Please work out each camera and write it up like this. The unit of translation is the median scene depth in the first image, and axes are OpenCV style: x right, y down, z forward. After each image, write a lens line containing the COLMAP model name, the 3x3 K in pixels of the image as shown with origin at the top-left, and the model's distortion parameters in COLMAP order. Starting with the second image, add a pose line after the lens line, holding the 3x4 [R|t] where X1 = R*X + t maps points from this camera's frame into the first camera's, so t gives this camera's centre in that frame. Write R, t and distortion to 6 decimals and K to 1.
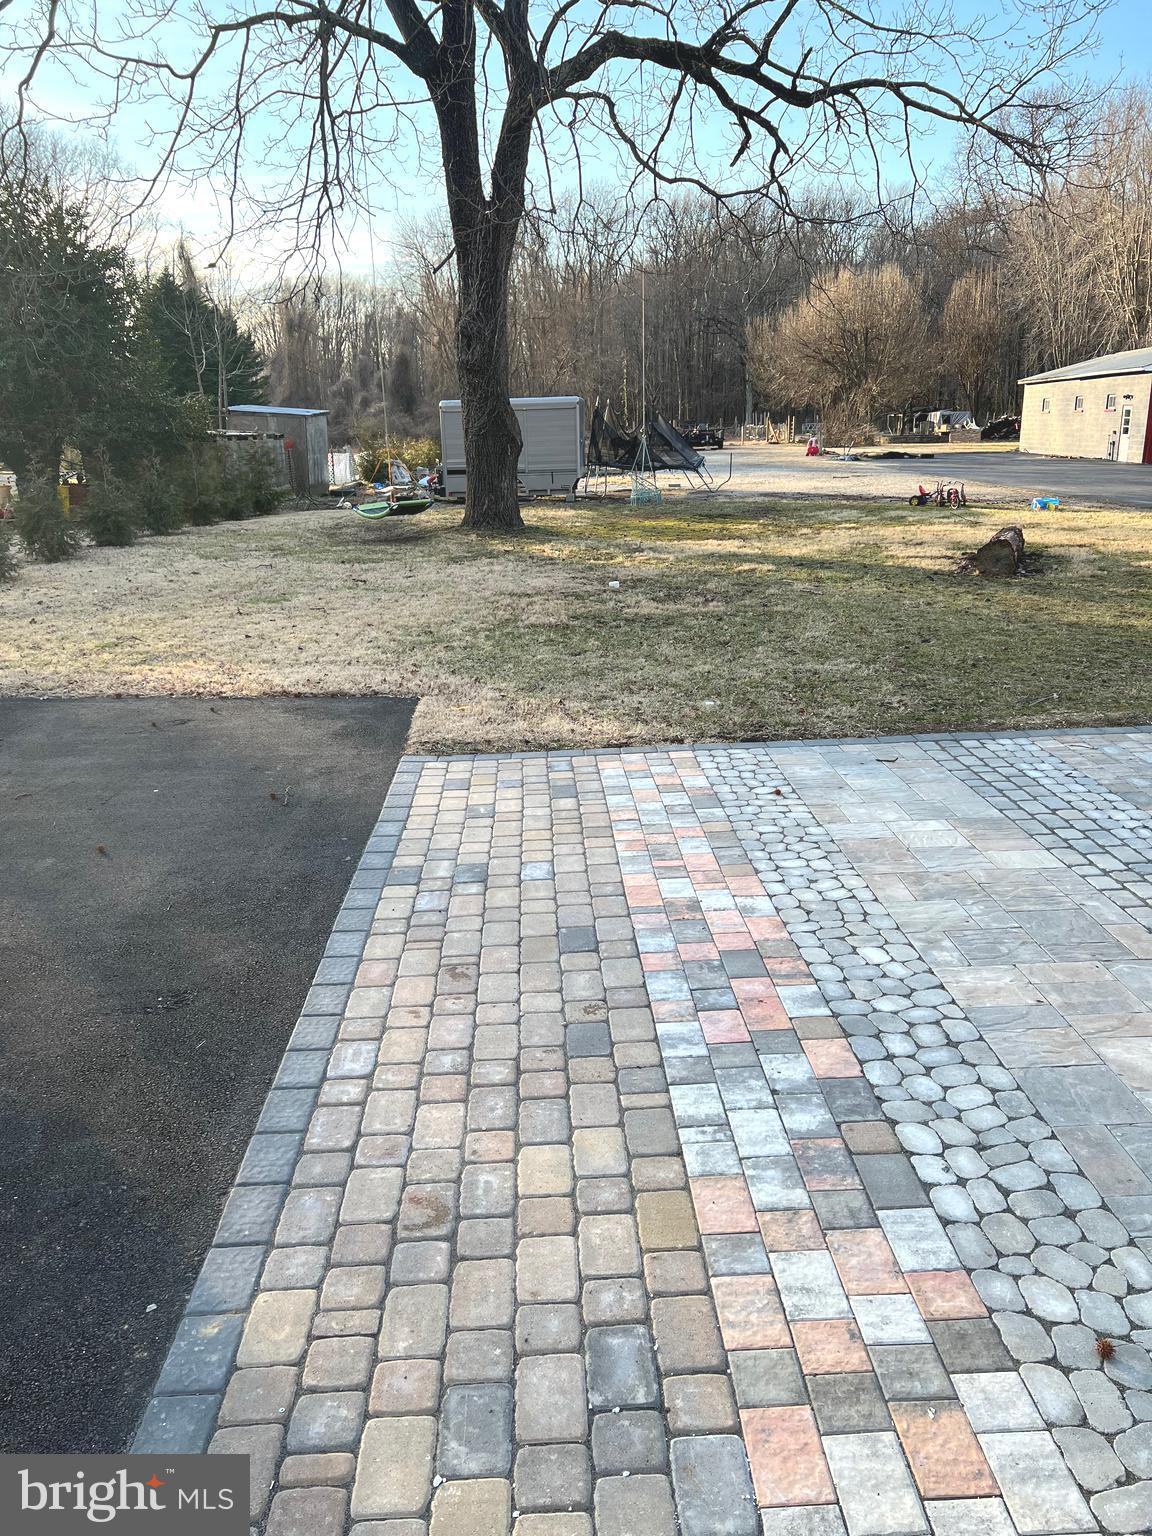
lens RADIAL K [[1163.4, 0, 580.6], [0, 1163.4, 762.0], [0, 0, 1]] dist [0.060406, -0.064394]
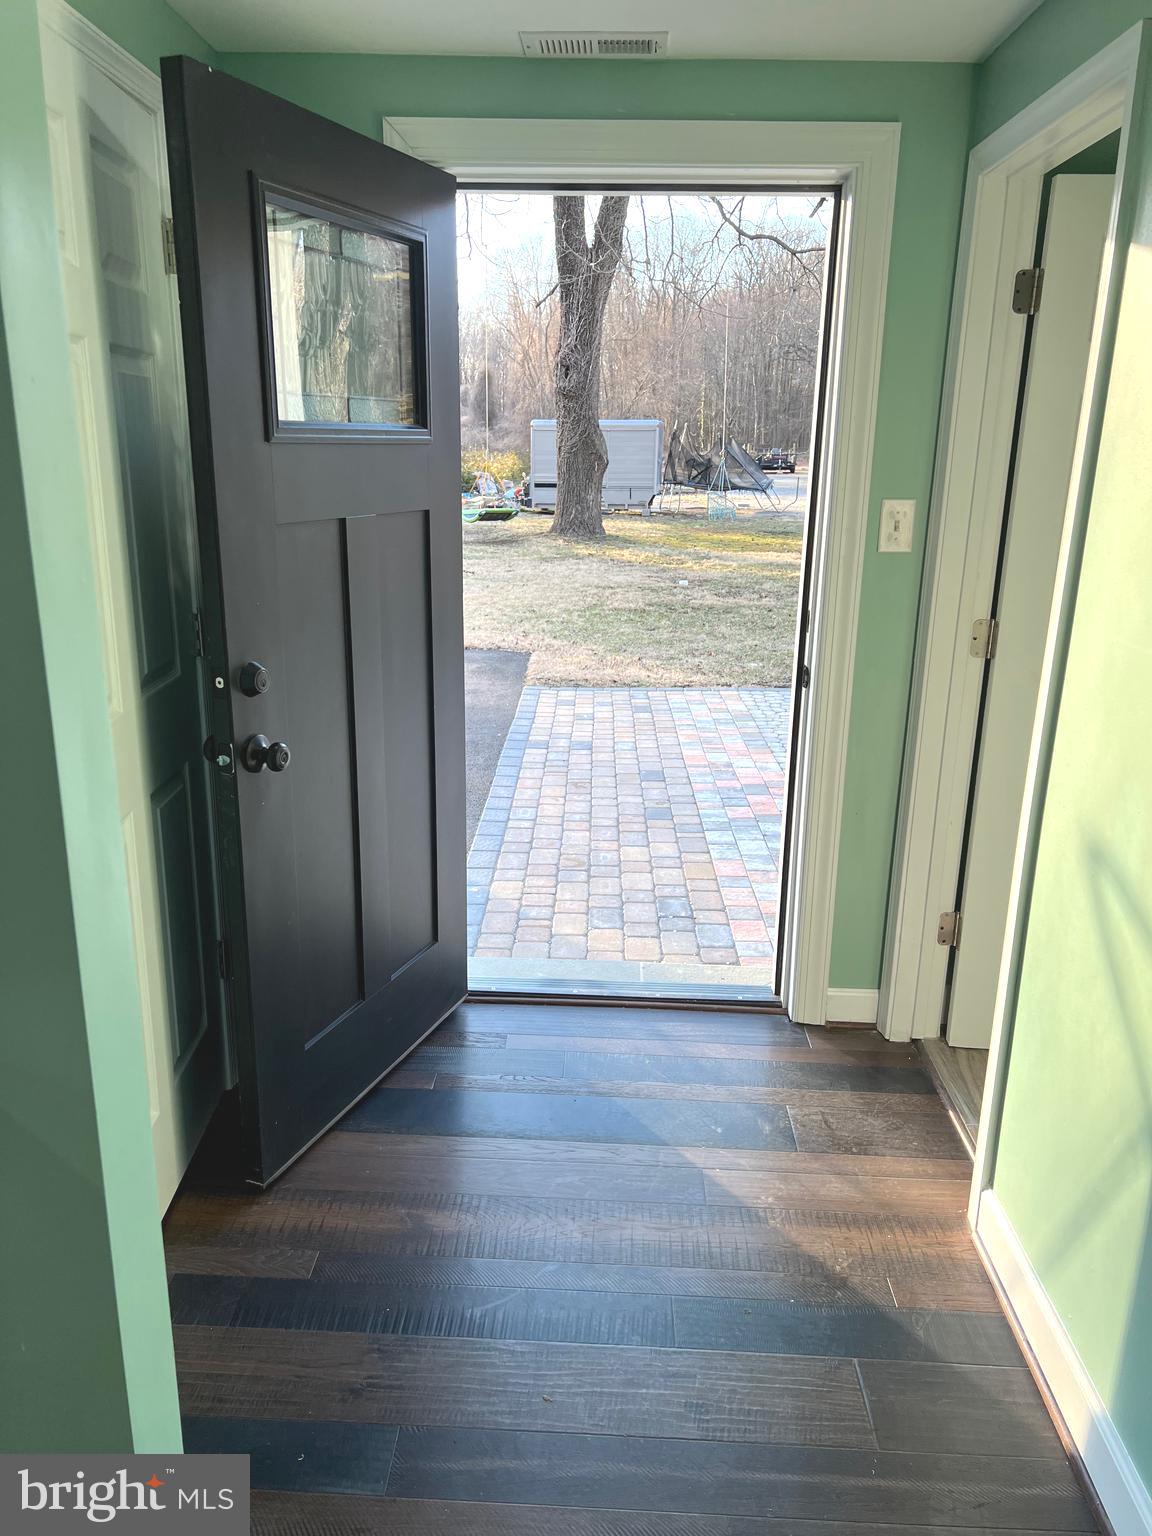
lens RADIAL K [[1163.4, 0, 563.1], [0, 1163.4, 762.4], [0, 0, 1]] dist [0.060406, -0.064394]
pose [[0.996503, 0.052952, -0.064630, -0.014363], [-0.053847, 0.998475, -0.012186, 0.102121], [0.063886, 0.015624, 0.997835, -0.374513]]
